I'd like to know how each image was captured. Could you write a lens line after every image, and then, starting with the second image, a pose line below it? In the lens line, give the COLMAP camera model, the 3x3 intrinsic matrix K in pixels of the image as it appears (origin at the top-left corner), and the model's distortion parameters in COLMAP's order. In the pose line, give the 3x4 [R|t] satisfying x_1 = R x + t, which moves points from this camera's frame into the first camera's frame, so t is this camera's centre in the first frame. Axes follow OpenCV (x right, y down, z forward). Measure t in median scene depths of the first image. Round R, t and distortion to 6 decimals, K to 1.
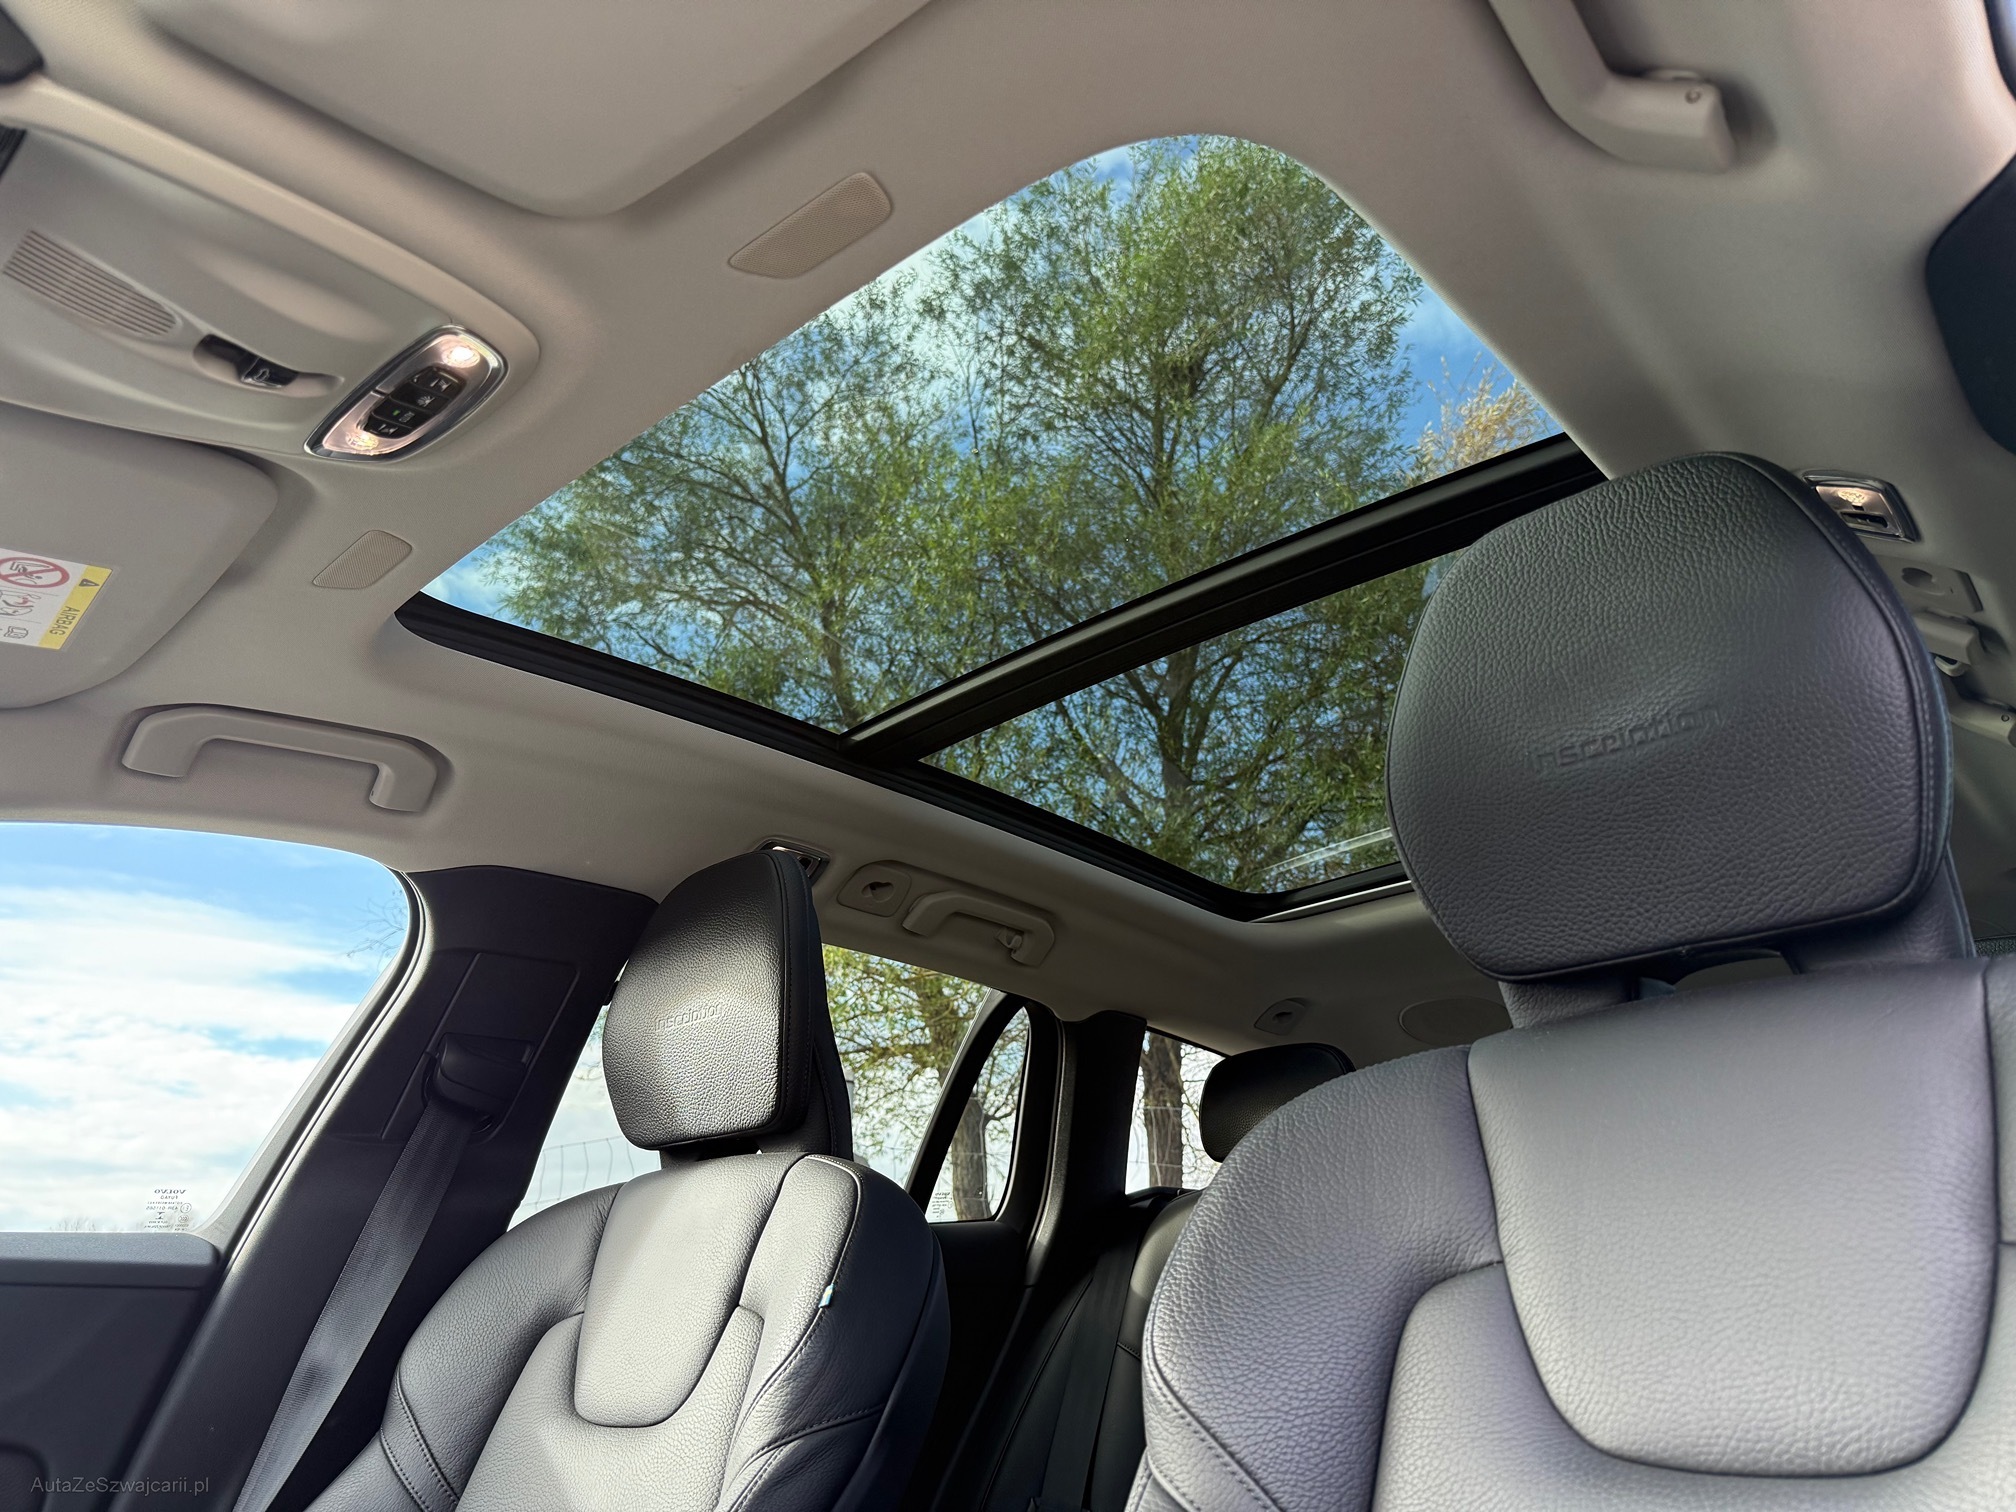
lens RADIAL K [[1429.7, 0, 1012.6], [0, 1429.7, 765.3], [0, 0, 1]] dist [0.016848, -0.024752]
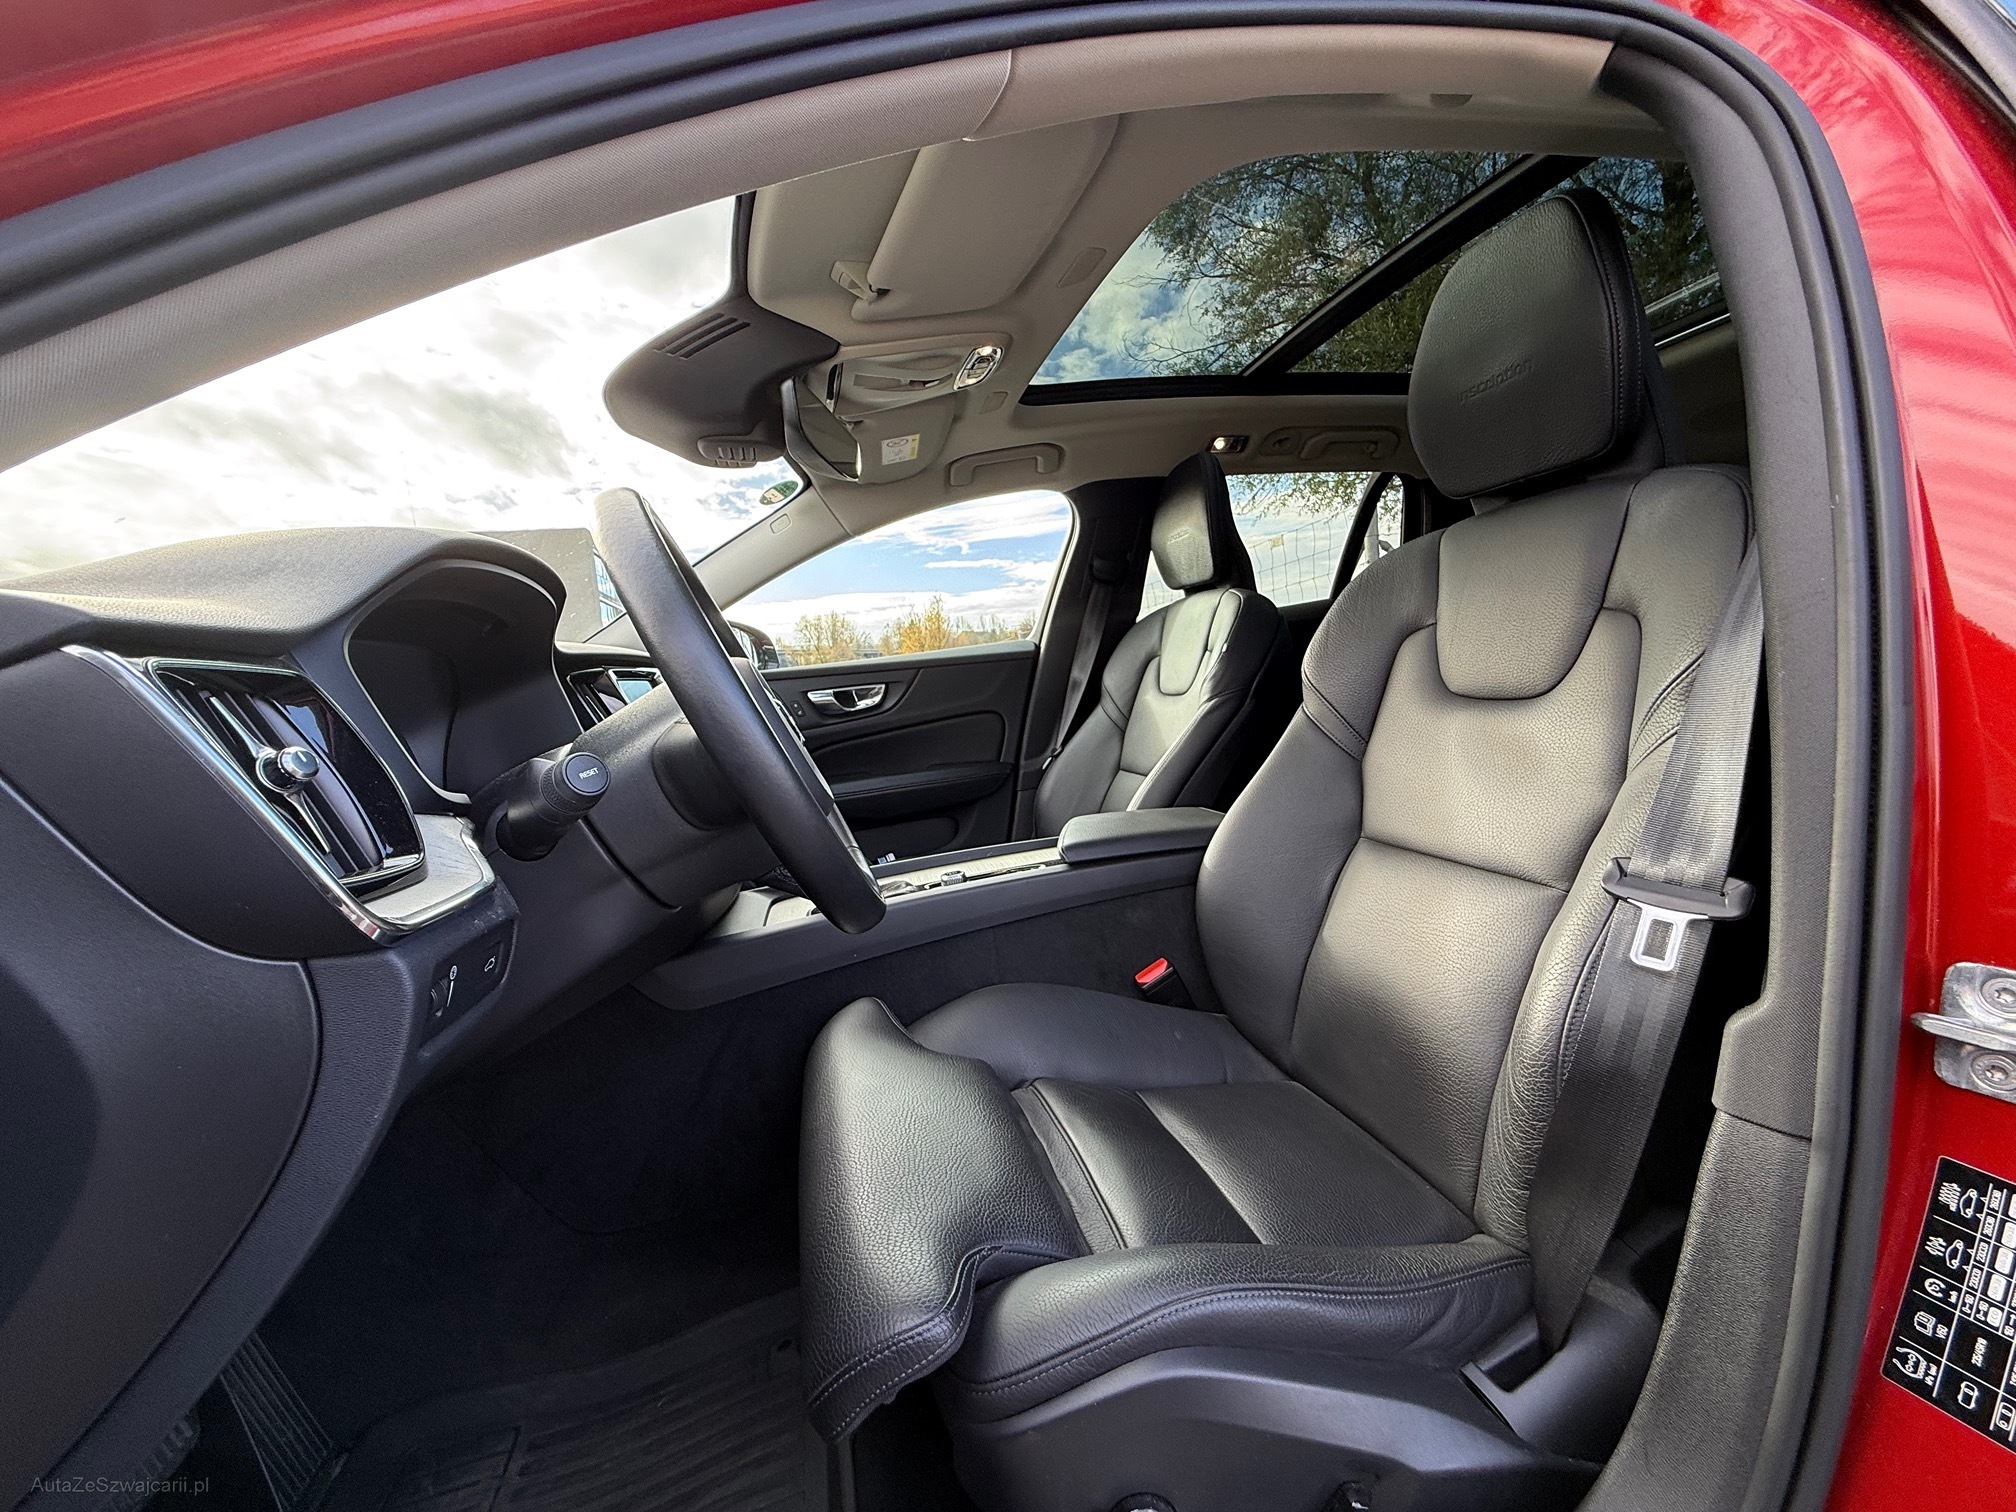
lens RADIAL K [[804.0, 0, 1004.5], [0, 804.0, 758.5], [0, 0, 1]] dist [-0.000155, -0.000006]
pose [[0.826103, -0.003584, -0.563507, 0.270629], [0.281784, 0.868610, 0.407572, -0.119711], [0.488007, -0.495484, 0.718571, -0.253555]]
